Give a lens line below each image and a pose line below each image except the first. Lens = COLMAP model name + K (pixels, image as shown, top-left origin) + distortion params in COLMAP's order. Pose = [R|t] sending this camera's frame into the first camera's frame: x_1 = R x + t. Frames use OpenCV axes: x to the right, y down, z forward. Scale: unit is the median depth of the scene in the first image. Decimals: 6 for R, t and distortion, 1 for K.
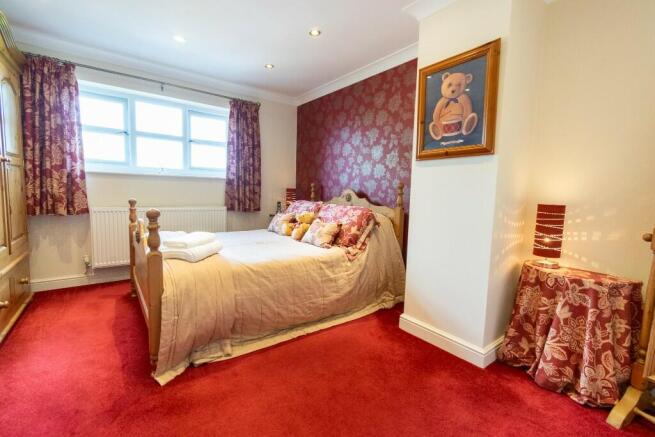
lens RADIAL K [[289.3, 0, 327.5], [0, 289.3, 218.5], [0, 0, 1]] dist [0.001802, -0.000119]
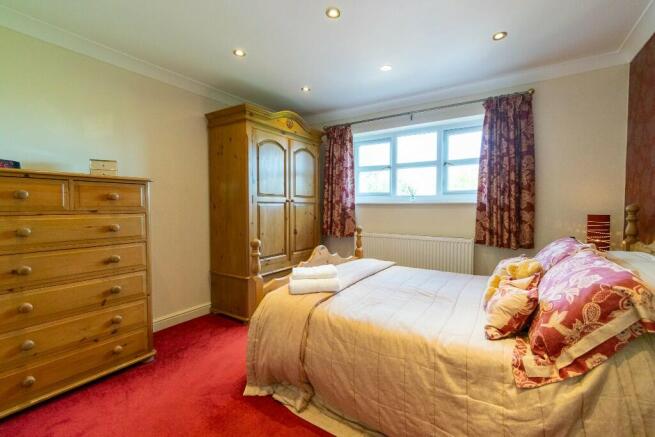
lens RADIAL K [[289.3, 0, 327.5], [0, 289.3, 218.5], [0, 0, 1]] dist [0.001802, -0.000119]
pose [[0.338232, 0.008638, -0.941023, 0.323673], [-0.080263, 0.996579, -0.019701, -0.062797], [0.937634, 0.082193, 0.337768, 0.465007]]
